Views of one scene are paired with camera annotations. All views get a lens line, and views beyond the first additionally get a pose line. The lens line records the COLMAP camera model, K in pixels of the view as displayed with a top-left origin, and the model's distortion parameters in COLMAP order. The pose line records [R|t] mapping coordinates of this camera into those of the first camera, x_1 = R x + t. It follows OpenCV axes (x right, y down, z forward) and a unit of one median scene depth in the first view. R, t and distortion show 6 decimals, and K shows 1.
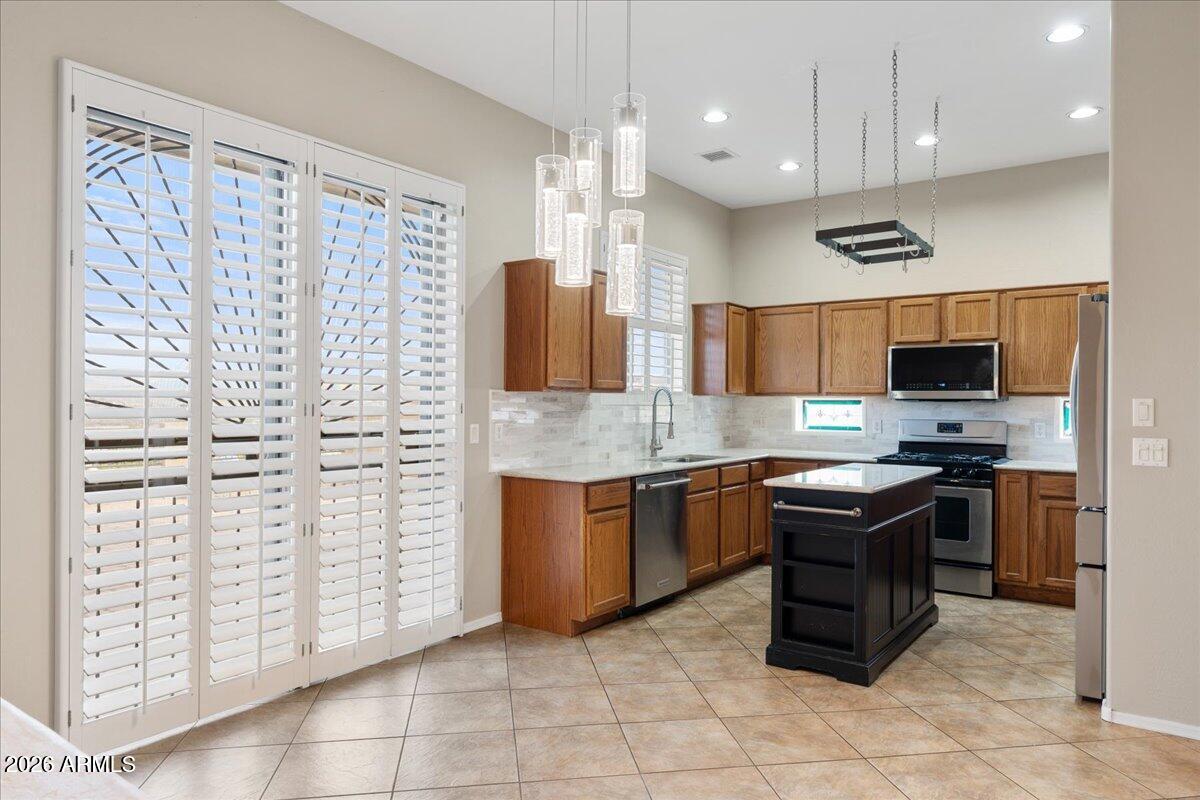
lens RADIAL K [[768.8, 0, 604.1], [0, 768.8, 403.2], [0, 0, 1]] dist [-0.002655, 0.001280]
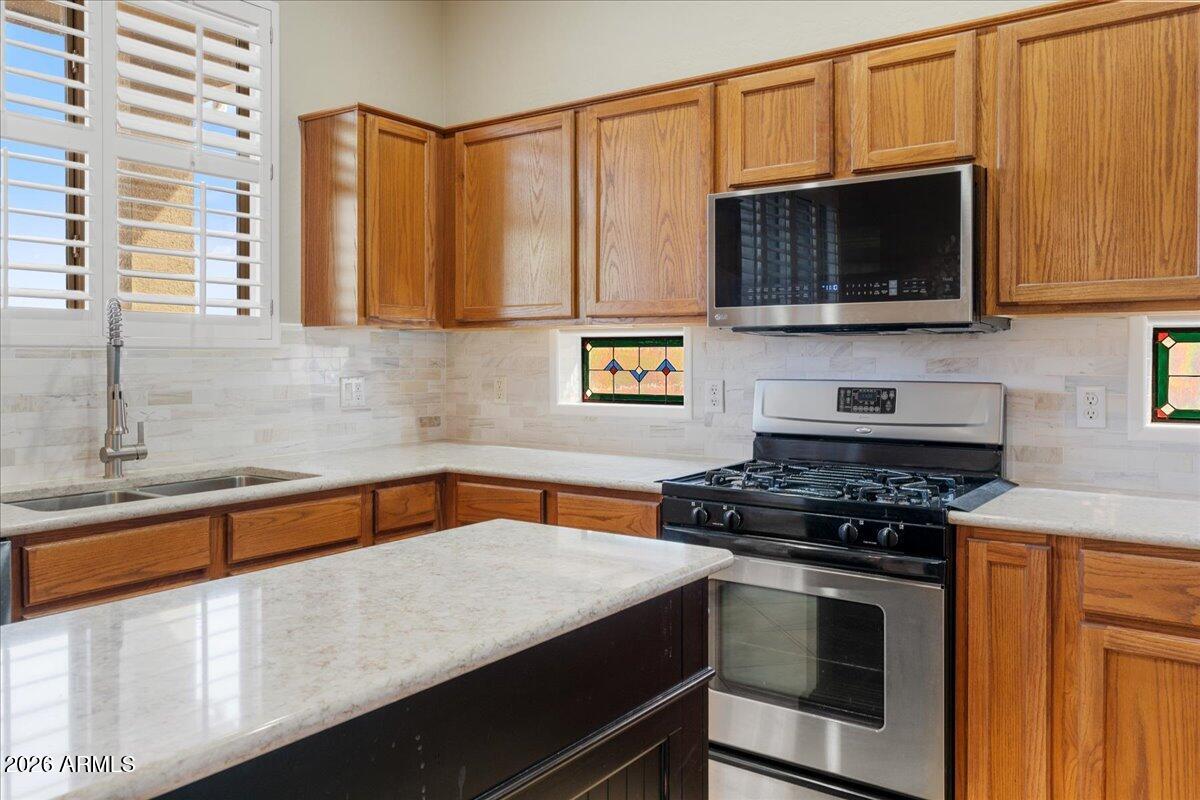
lens RADIAL K [[916.4, 0, 602.9], [0, 916.4, 366.1], [0, 0, 1]] dist [0.001897, 0.001825]
pose [[0.999965, -0.004236, 0.007226, 0.332824], [0.004191, 0.999972, 0.006261, 0.011740], [-0.007253, -0.006231, 0.999954, 0.565524]]
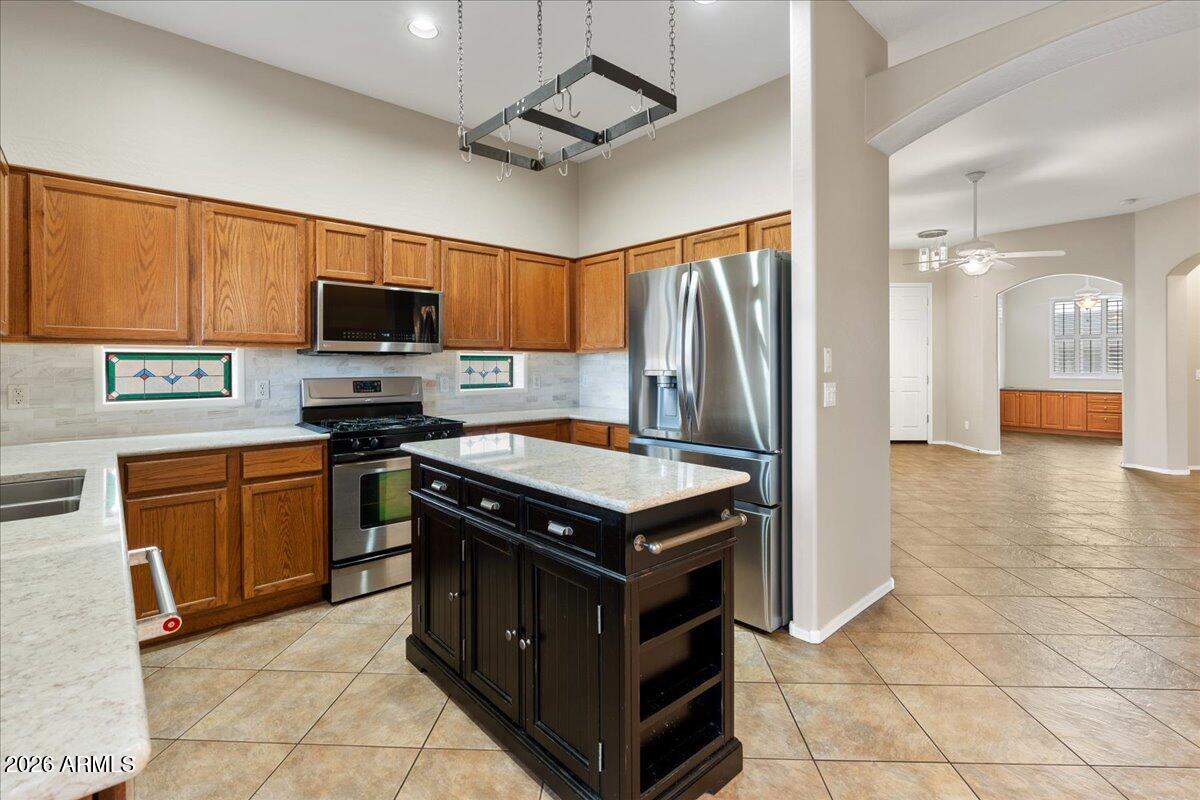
lens RADIAL K [[548.1, 0, 602.3], [0, 548.1, 364.8], [0, 0, 1]] dist [-0.011407, 0.003222]
pose [[0.203195, -0.006904, 0.979114, -0.096613], [0.005370, 0.999968, 0.005936, 0.006295], [-0.979124, 0.004052, 0.203225, 0.666406]]
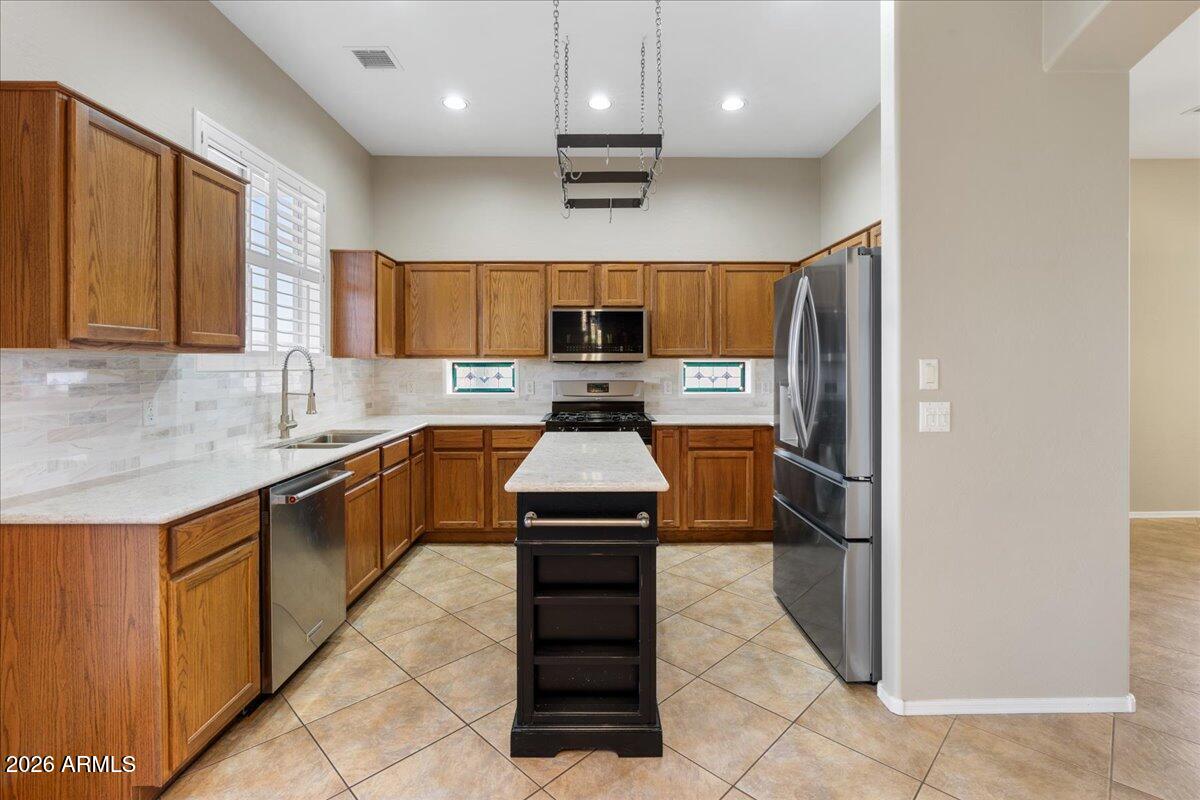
lens RADIAL K [[548.1, 0, 602.9], [0, 548.1, 366.6], [0, 0, 1]] dist [-0.011407, 0.003222]
pose [[0.803787, -0.009062, 0.594848, -0.003155], [0.006990, 0.999959, 0.005789, -0.002275], [-0.594876, -0.000495, 0.803817, 0.403093]]
